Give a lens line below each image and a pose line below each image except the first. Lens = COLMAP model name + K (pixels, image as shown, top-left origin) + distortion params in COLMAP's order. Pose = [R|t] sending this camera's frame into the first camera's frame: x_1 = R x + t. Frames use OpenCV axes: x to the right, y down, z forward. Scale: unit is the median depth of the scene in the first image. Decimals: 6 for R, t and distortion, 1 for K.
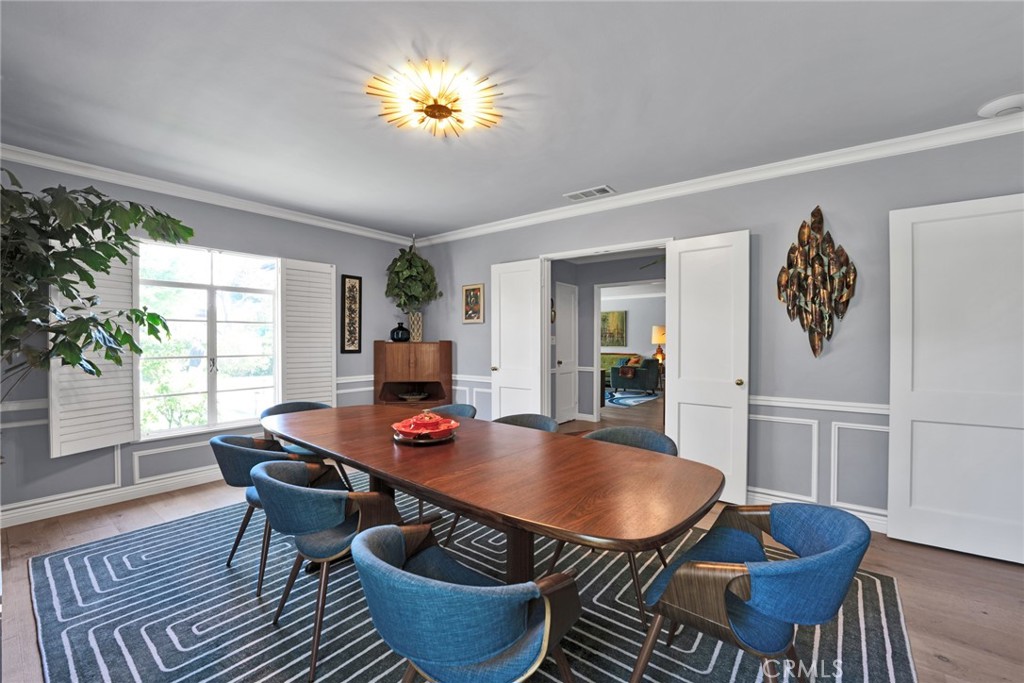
lens RADIAL K [[420.5, 0, 504.1], [0, 420.5, 341.6], [0, 0, 1]] dist [0.000302, 0.000037]
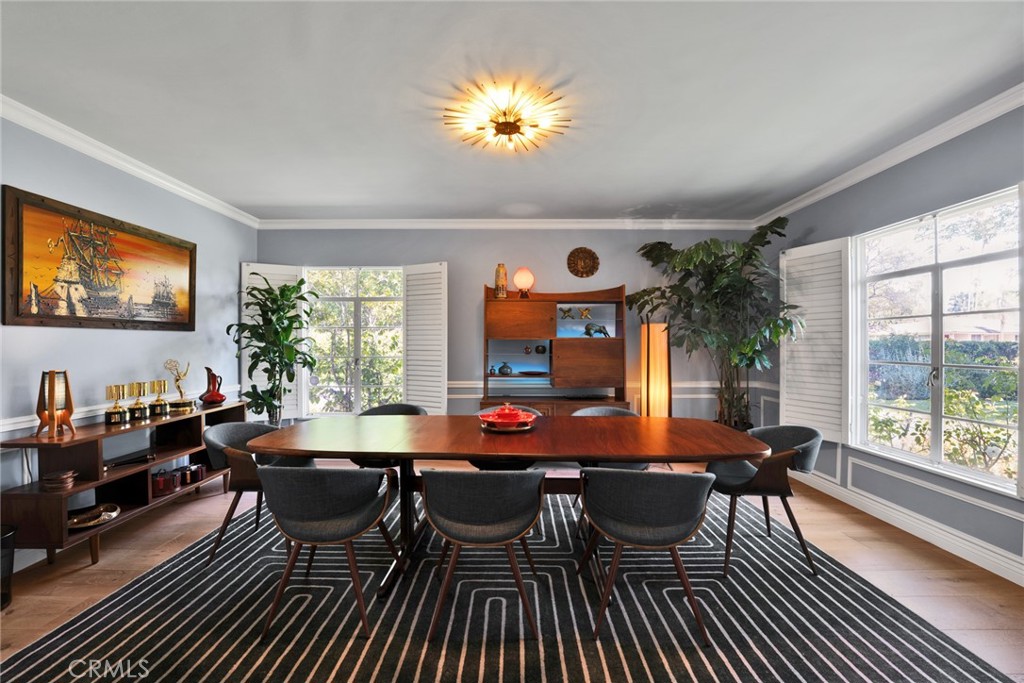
lens RADIAL K [[420.5, 0, 507.2], [0, 420.5, 340.2], [0, 0, 1]] dist [0.000302, 0.000037]
pose [[-0.791481, -0.000841, -0.611193, 0.356885], [-0.005969, 0.999962, 0.006355, -0.009078], [0.611164, 0.008678, -0.791456, 1.323838]]
